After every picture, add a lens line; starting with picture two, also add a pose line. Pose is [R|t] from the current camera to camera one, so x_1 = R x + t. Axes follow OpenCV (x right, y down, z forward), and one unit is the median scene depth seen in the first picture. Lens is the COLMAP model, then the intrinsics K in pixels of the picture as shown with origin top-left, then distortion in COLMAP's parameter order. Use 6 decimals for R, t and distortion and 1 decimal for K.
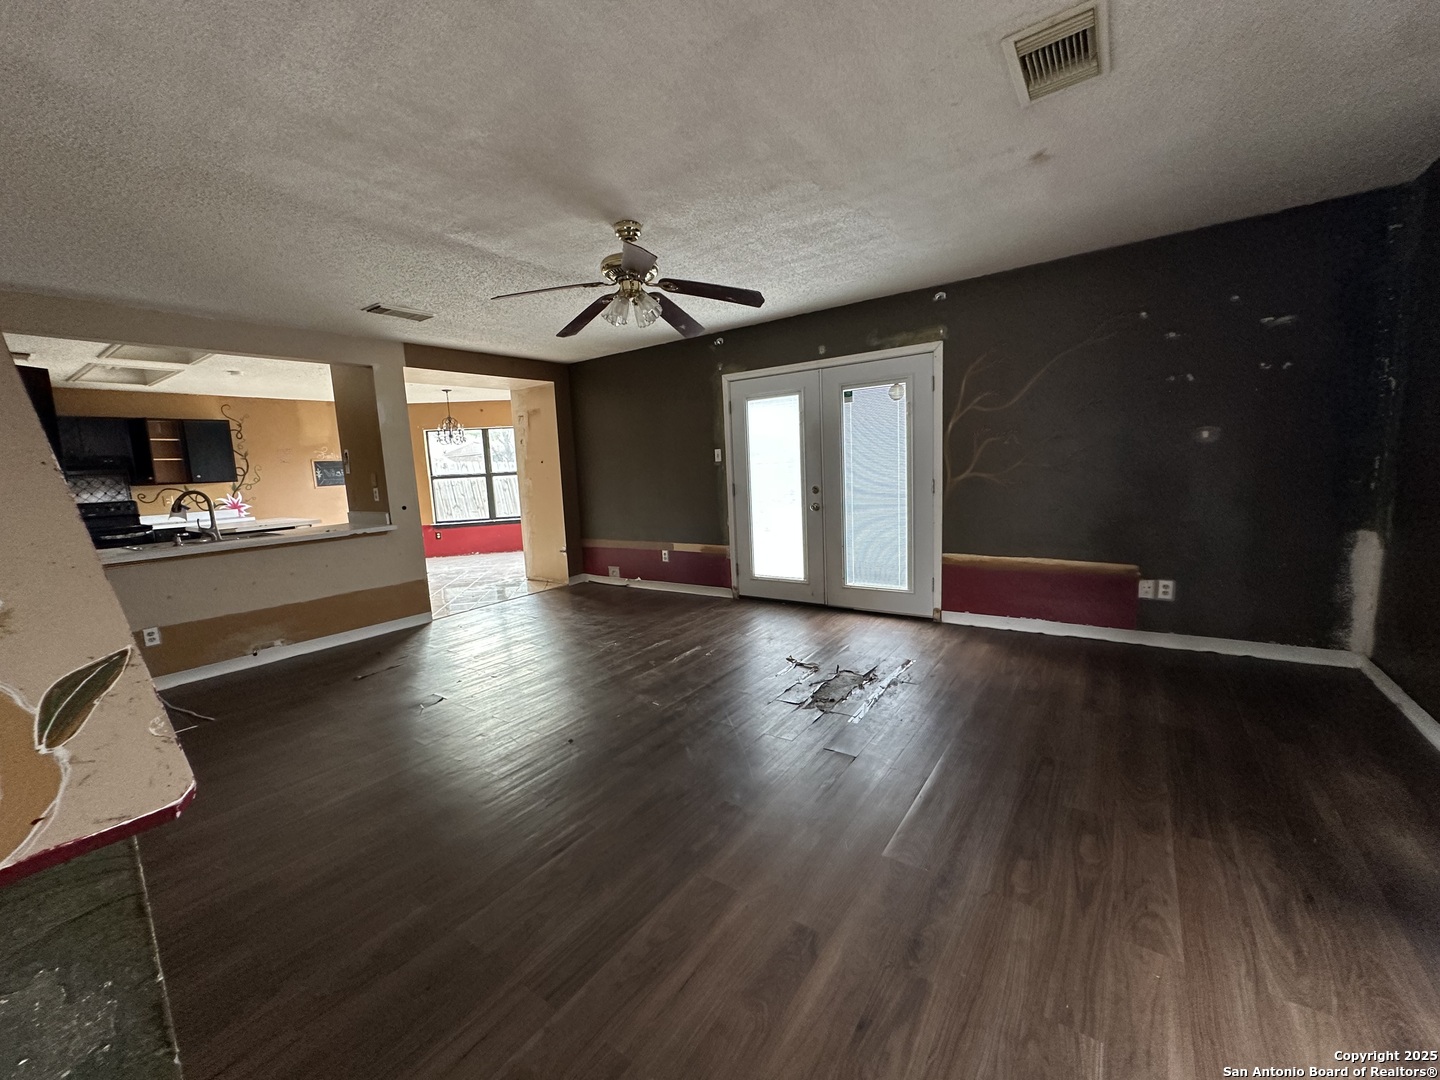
lens RADIAL K [[575.0, 0, 717.0], [0, 575.0, 537.9], [0, 0, 1]] dist [-0.005799, 0.001732]
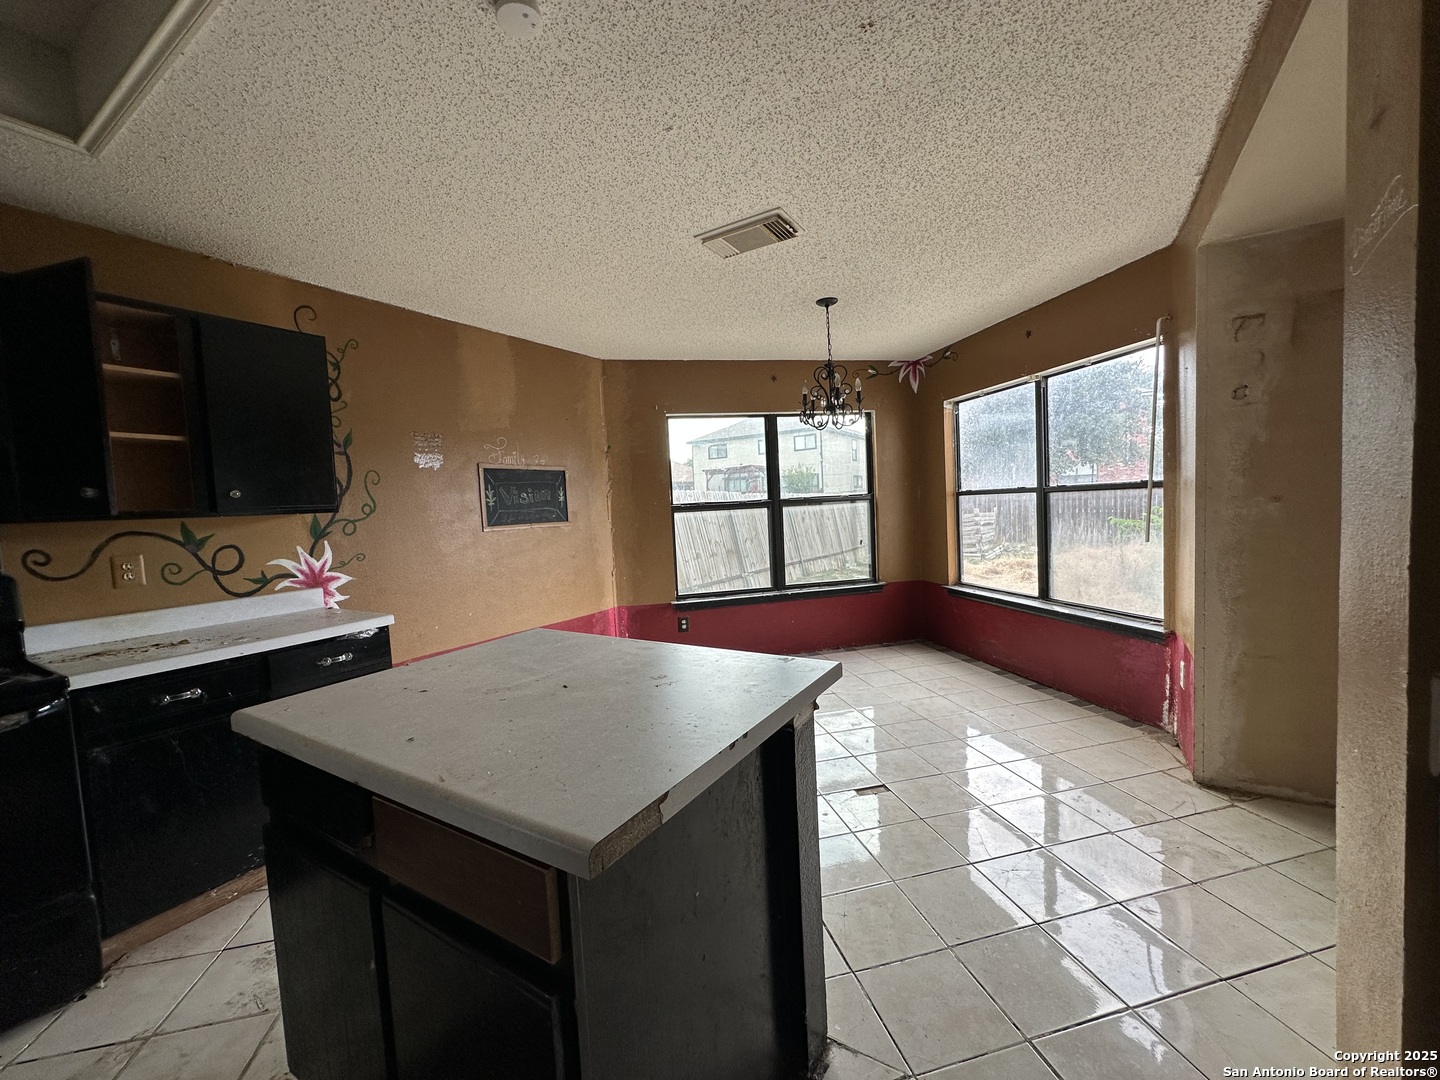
lens RADIAL K [[575.0, 0, 716.9], [0, 575.0, 537.8], [0, 0, 1]] dist [-0.005799, 0.001732]
pose [[0.997837, -0.004675, 0.065568, -0.701097], [0.009481, 0.997273, -0.073185, -0.060826], [-0.065047, 0.073649, 0.995161, 0.710150]]
